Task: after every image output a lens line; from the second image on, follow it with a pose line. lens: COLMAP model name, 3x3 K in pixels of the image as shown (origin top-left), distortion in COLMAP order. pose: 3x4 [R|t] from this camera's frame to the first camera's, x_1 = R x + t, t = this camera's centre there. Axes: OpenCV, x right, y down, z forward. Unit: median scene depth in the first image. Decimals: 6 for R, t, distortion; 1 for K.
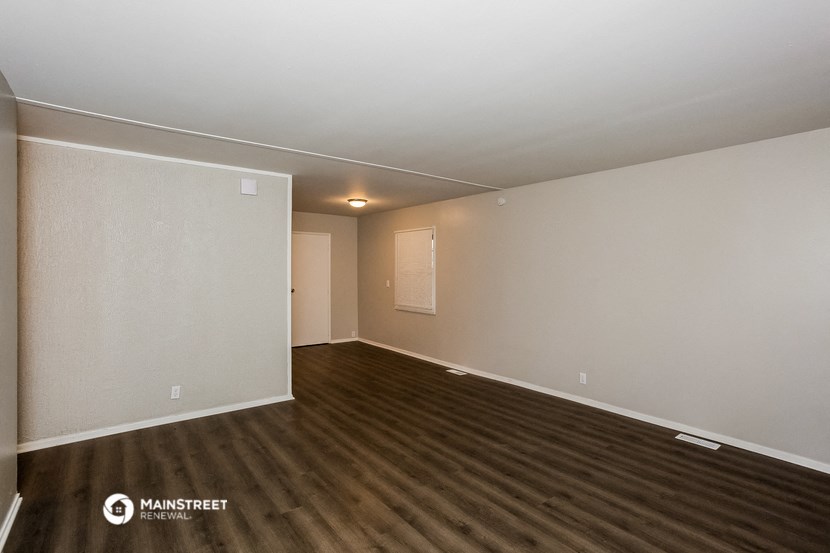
lens RADIAL K [[394.1, 0, 411.2], [0, 394.1, 269.8], [0, 0, 1]] dist [0.000761, 0.000011]
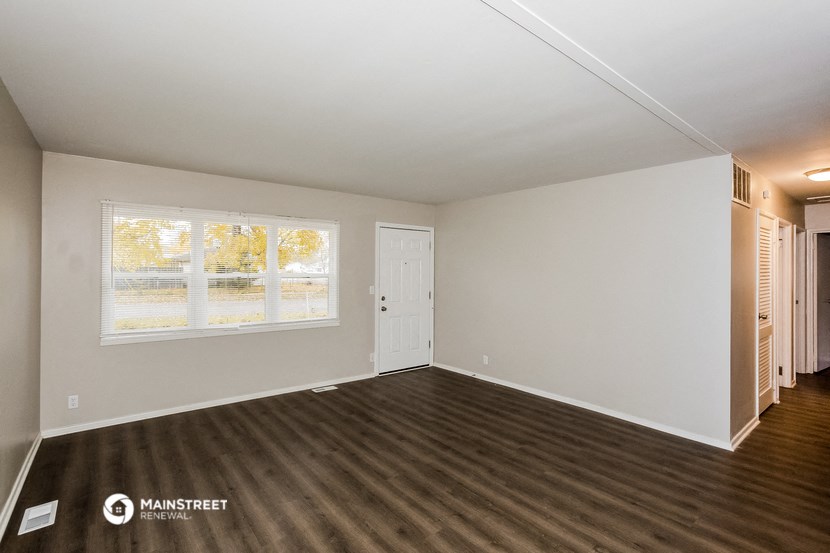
lens RADIAL K [[394.1, 0, 411.2], [0, 394.1, 269.8], [0, 0, 1]] dist [0.000761, 0.000011]
pose [[-0.999868, -0.009162, -0.013439, 0.097679], [-0.009093, 0.999945, -0.005226, -0.005524], [0.013486, -0.005103, -0.999896, 2.061882]]
